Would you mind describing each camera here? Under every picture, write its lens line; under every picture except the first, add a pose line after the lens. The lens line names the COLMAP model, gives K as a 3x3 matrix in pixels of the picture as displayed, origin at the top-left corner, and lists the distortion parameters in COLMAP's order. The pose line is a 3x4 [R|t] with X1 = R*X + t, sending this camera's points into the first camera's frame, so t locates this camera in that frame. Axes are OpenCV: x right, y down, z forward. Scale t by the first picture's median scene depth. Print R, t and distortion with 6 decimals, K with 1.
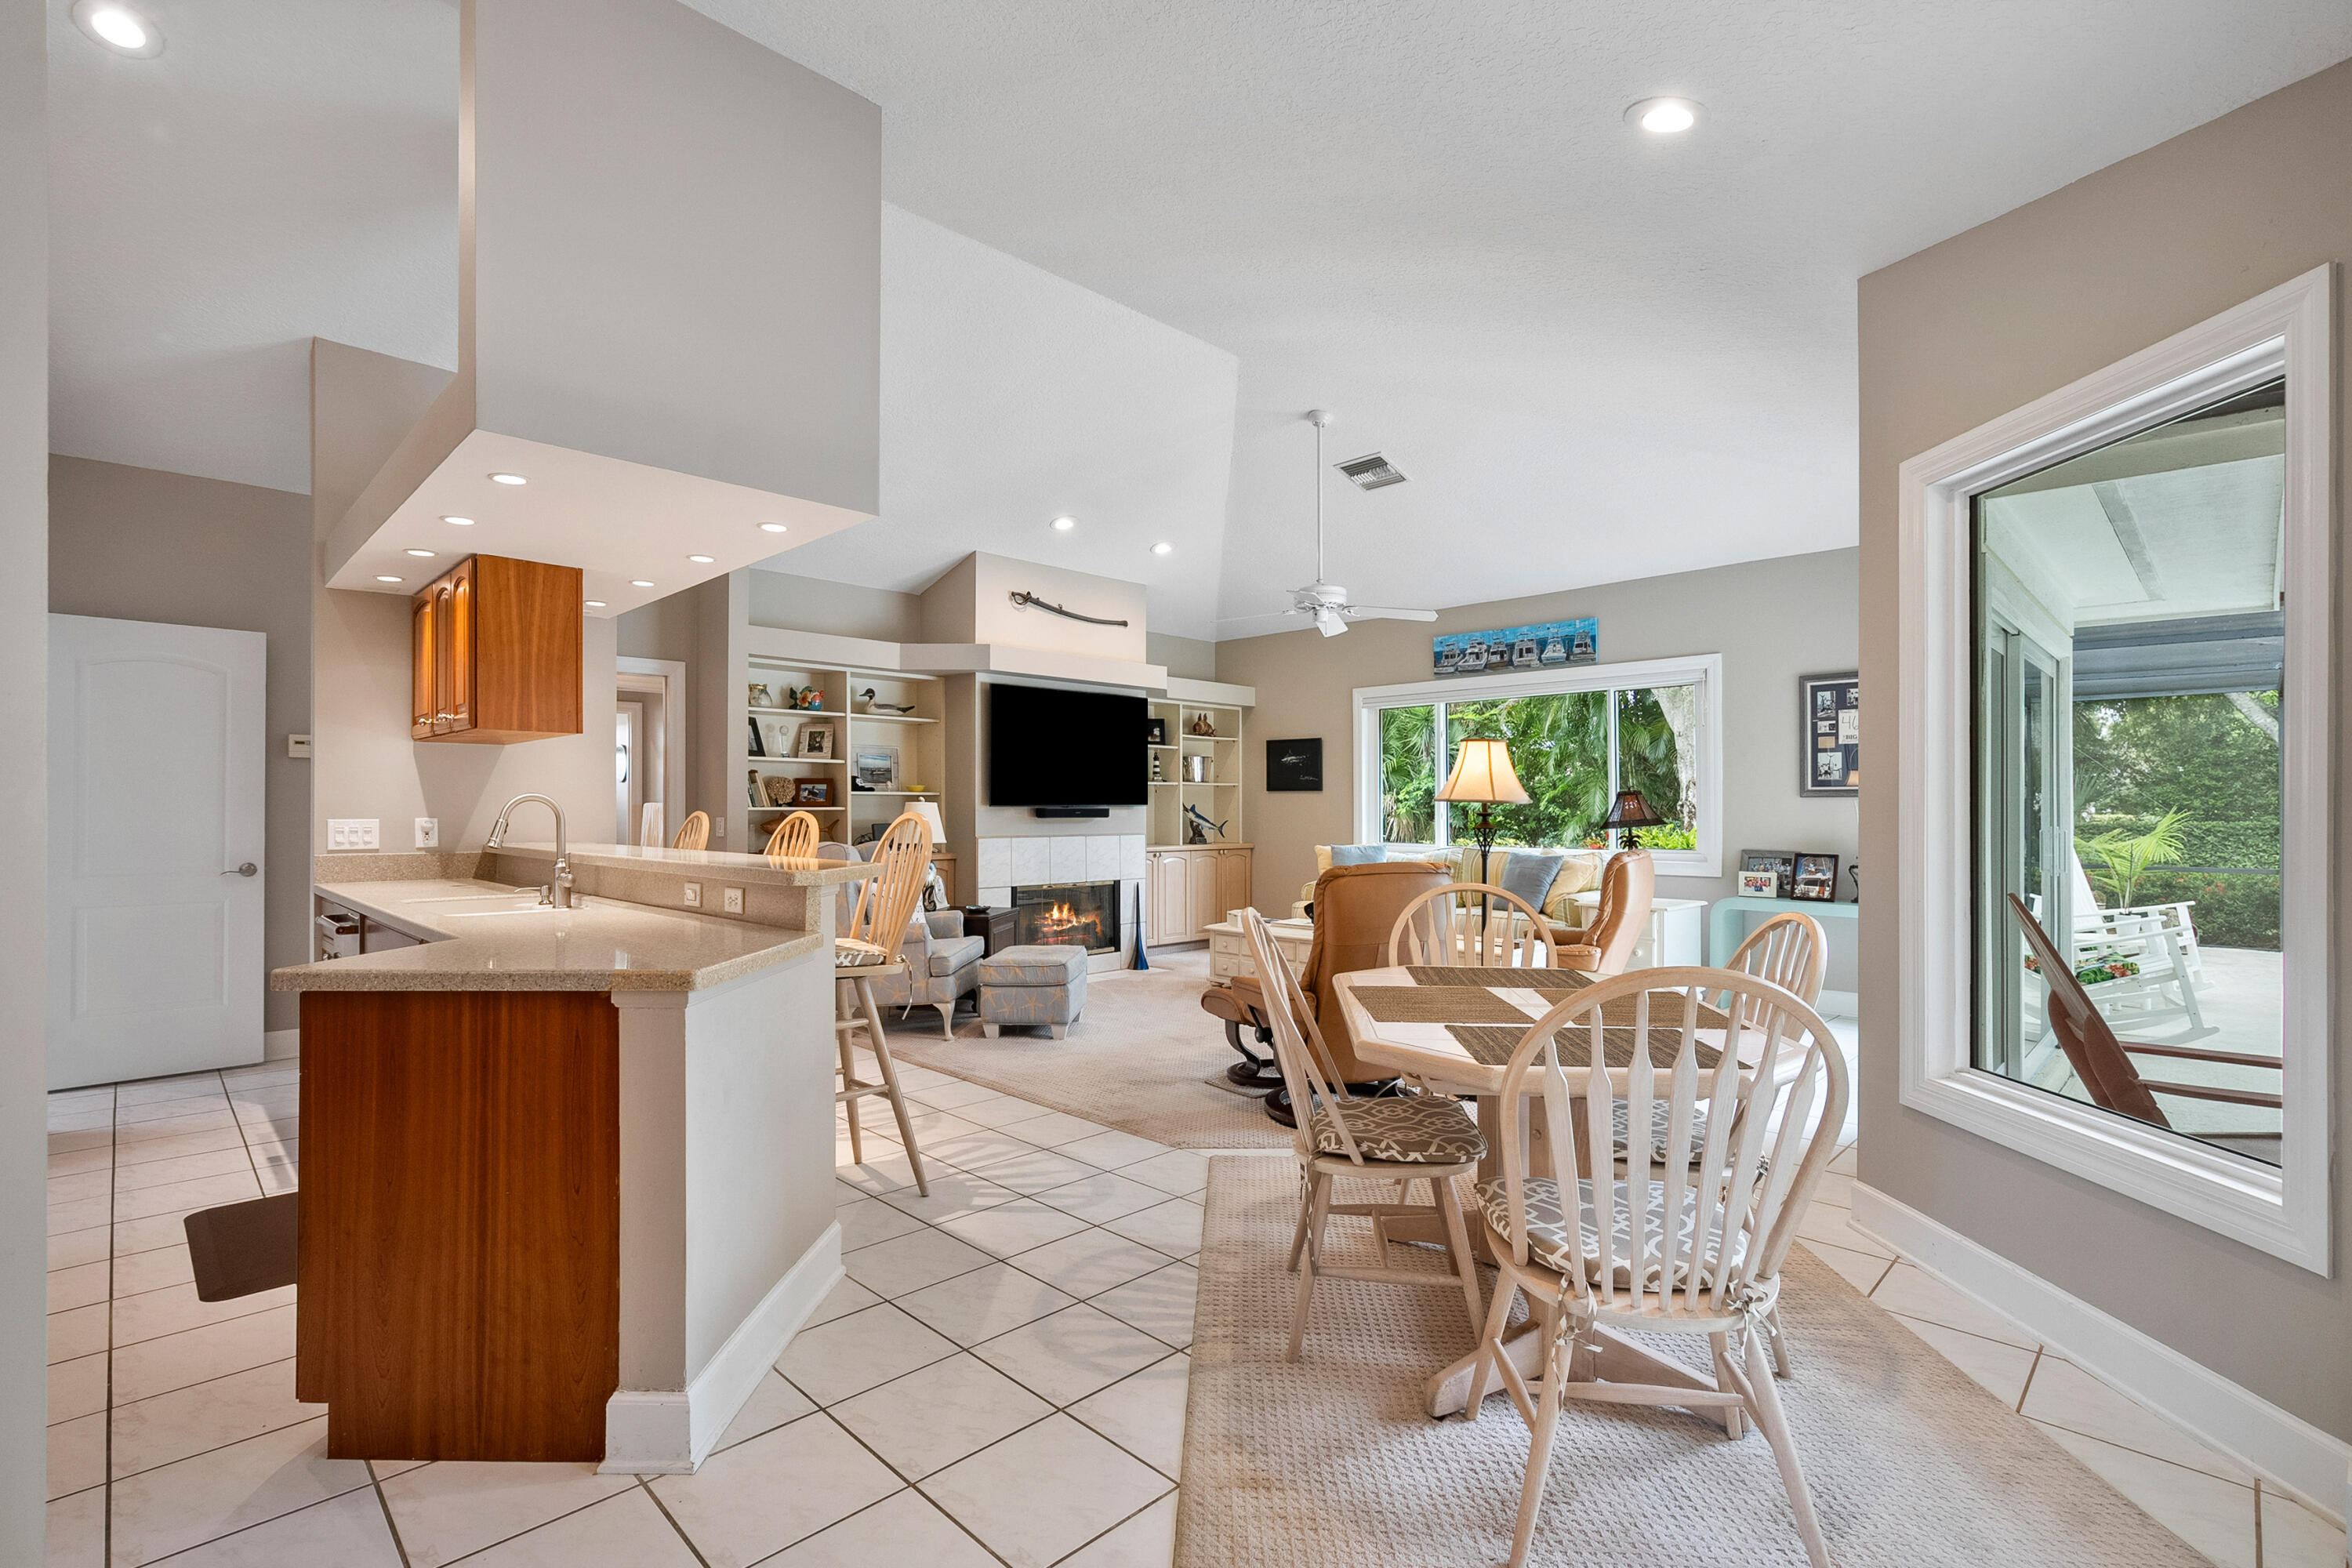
lens RADIAL K [[1054.2, 0, 1160.9], [0, 1054.2, 797.8], [0, 0, 1]] dist [-0.009744, 0.003508]
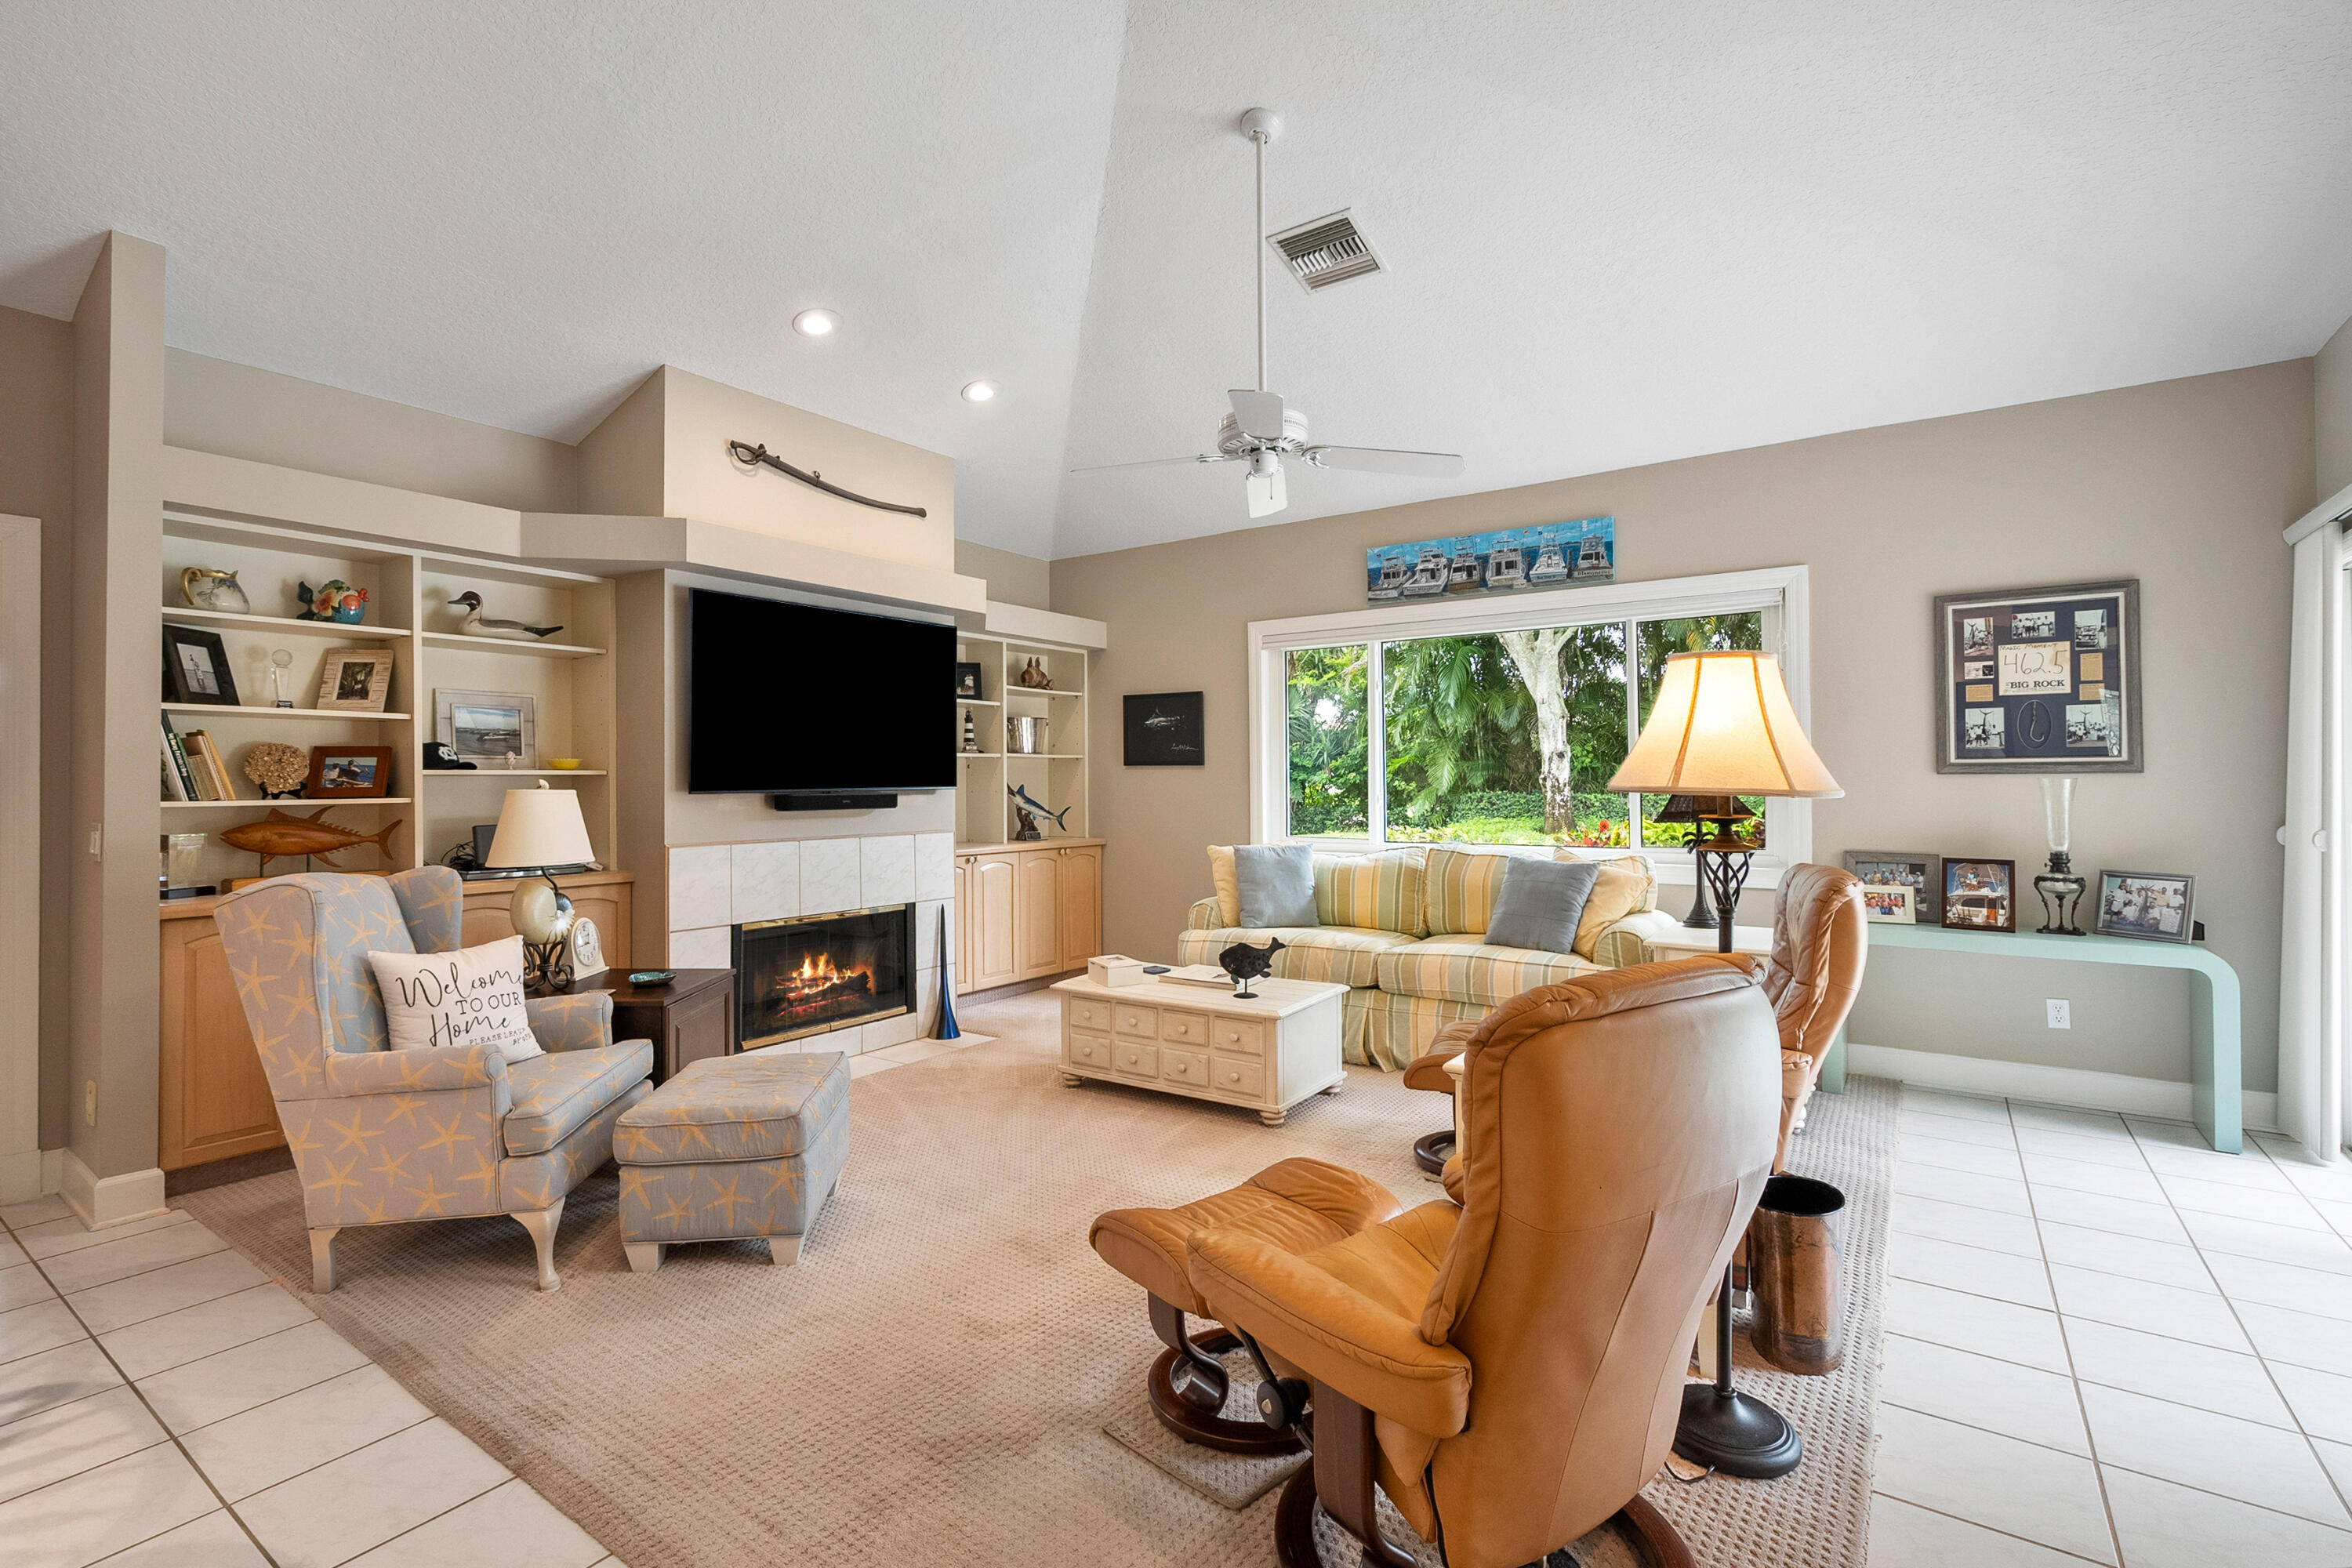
lens RADIAL K [[1054.2, 0, 1153.2], [0, 1054.2, 764.4], [0, 0, 1]] dist [-0.009744, 0.003508]
pose [[0.984338, -0.002488, 0.176274, -0.009357], [0.003469, 0.999980, -0.005260, -0.004383], [-0.176258, 0.005789, 0.984327, 0.370612]]
